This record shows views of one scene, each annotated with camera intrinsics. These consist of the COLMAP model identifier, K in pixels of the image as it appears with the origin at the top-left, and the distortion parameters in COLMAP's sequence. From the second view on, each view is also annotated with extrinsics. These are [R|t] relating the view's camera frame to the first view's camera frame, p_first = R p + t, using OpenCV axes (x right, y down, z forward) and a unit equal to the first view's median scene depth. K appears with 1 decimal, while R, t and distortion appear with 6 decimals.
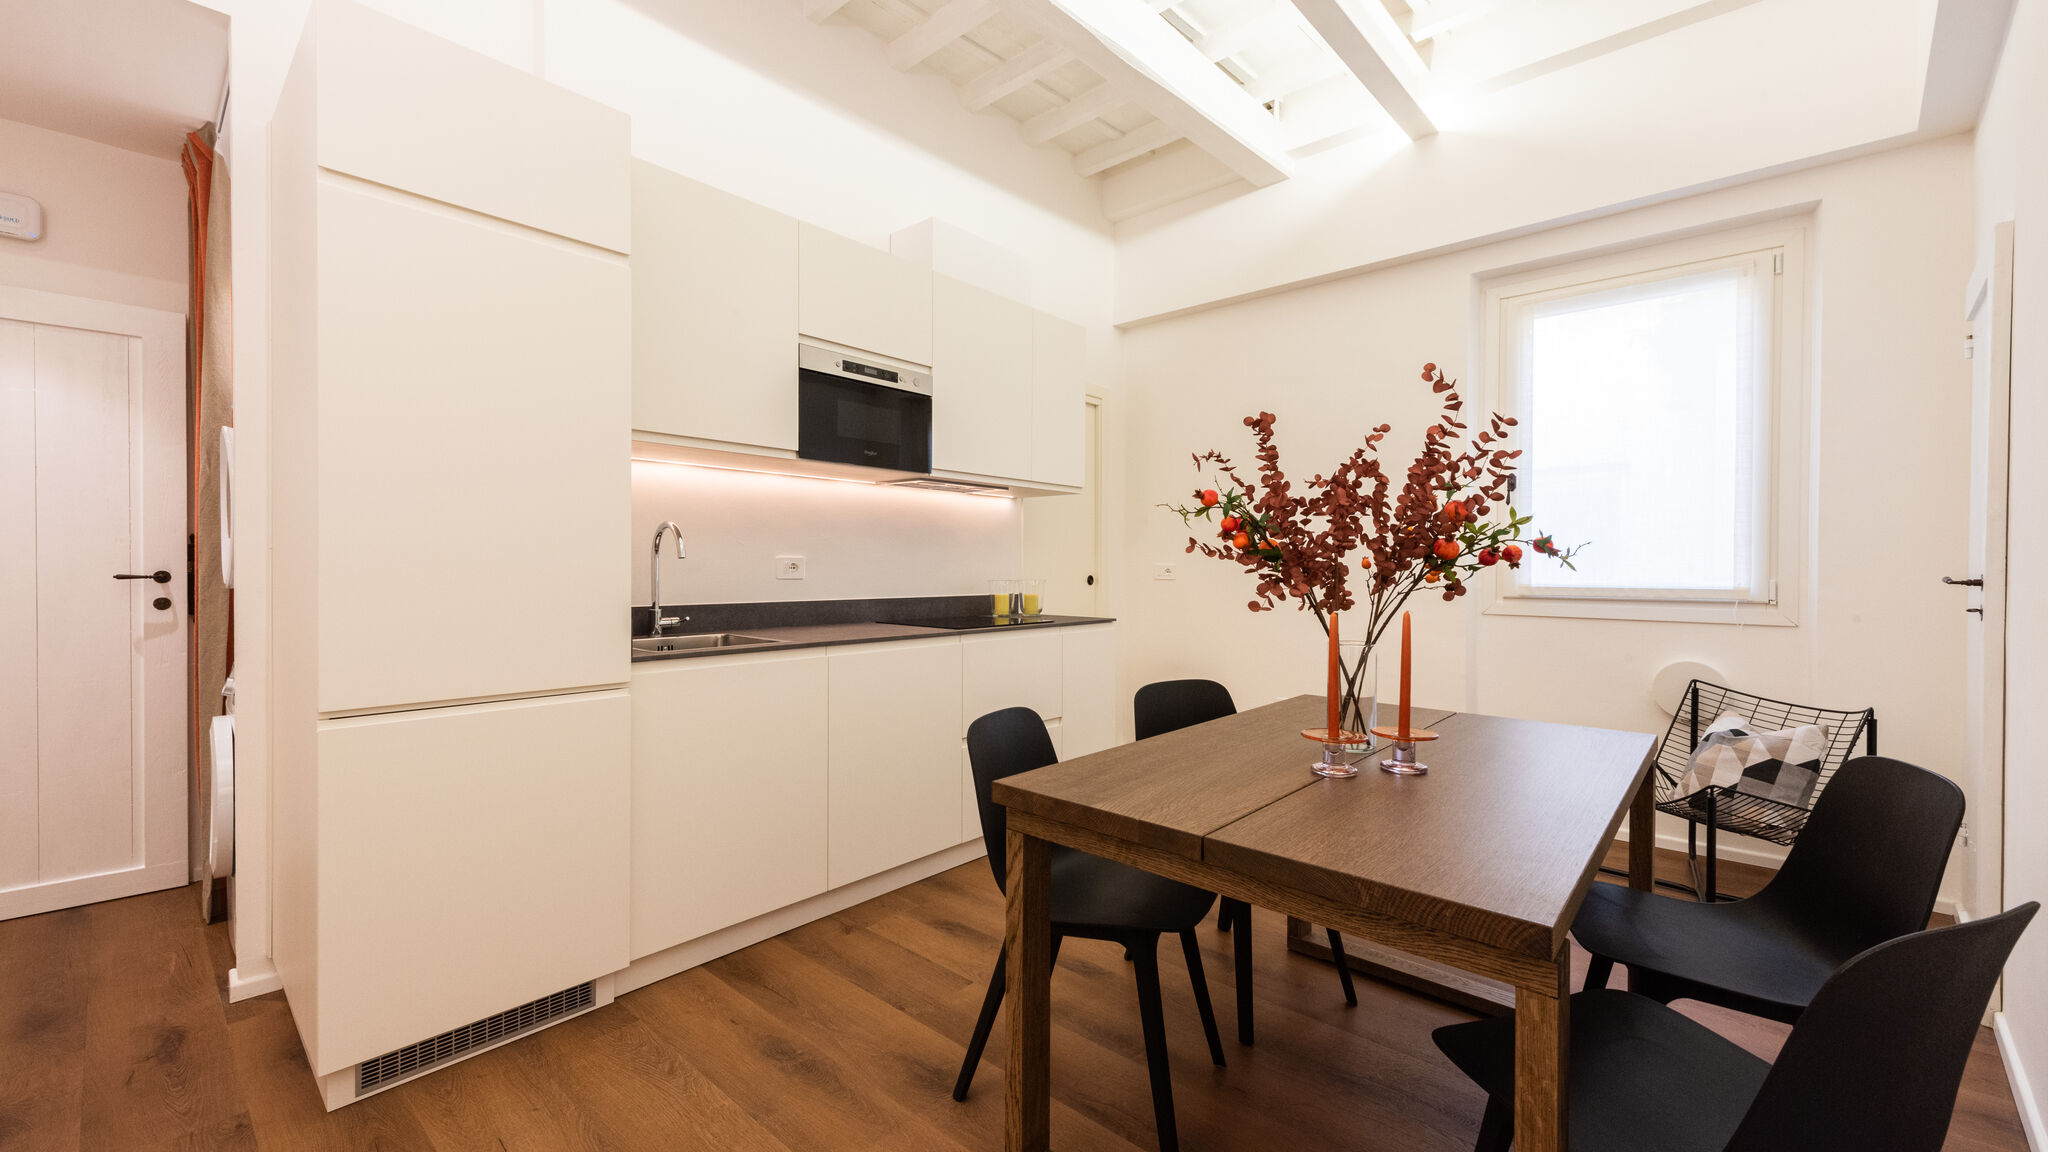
lens RADIAL K [[799.8, 0, 1023.3], [0, 799.8, 573.4], [0, 0, 1]] dist [0.008003, -0.000435]
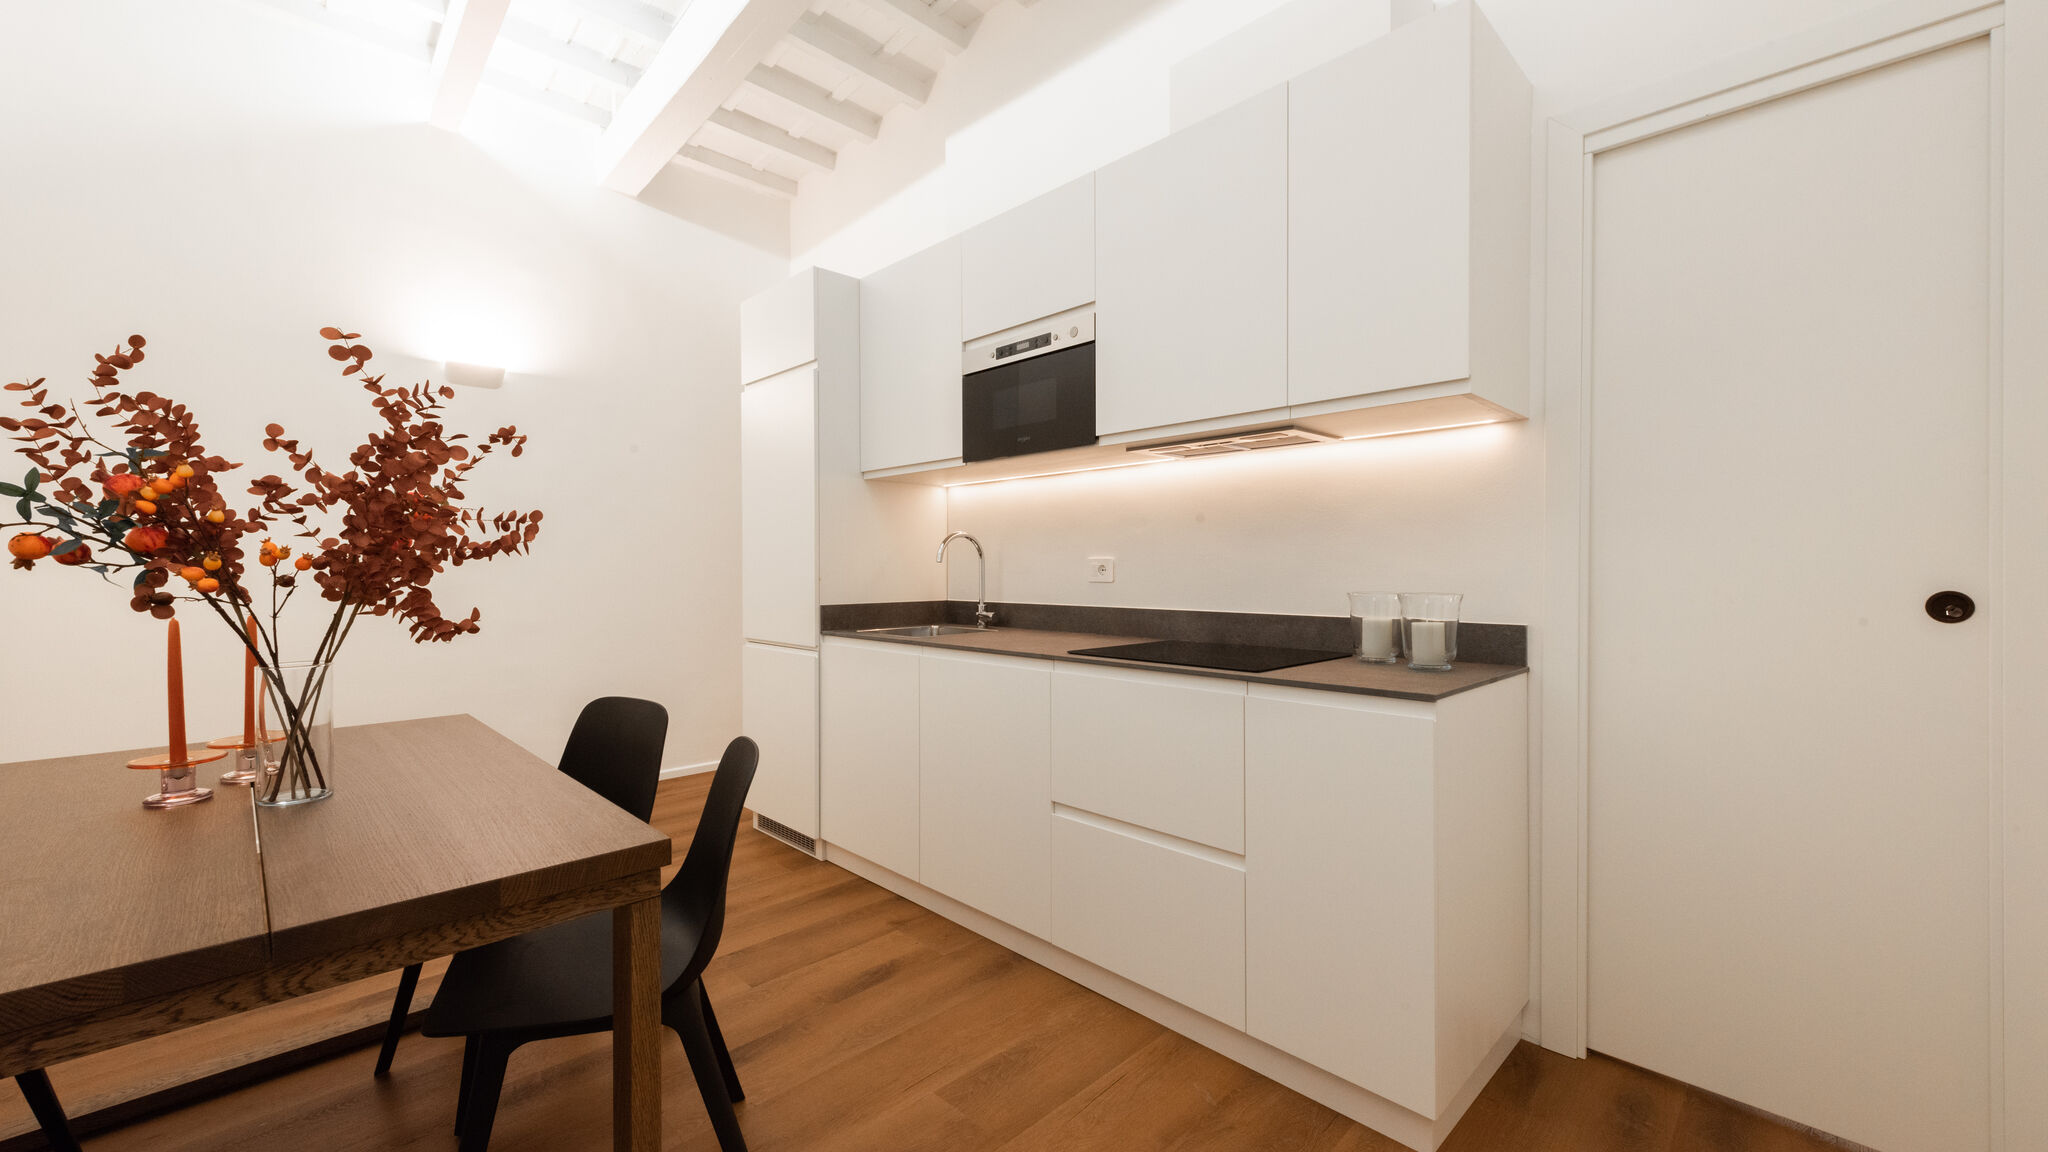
lens RADIAL K [[799.8, 0, 1022.1], [0, 799.8, 574.4], [0, 0, 1]] dist [0.008003, -0.000435]
pose [[-0.059309, 0.000989, -0.998239, 0.726291], [-0.008526, 0.999963, 0.001498, -0.003036], [0.998203, 0.008600, -0.059299, 1.112704]]
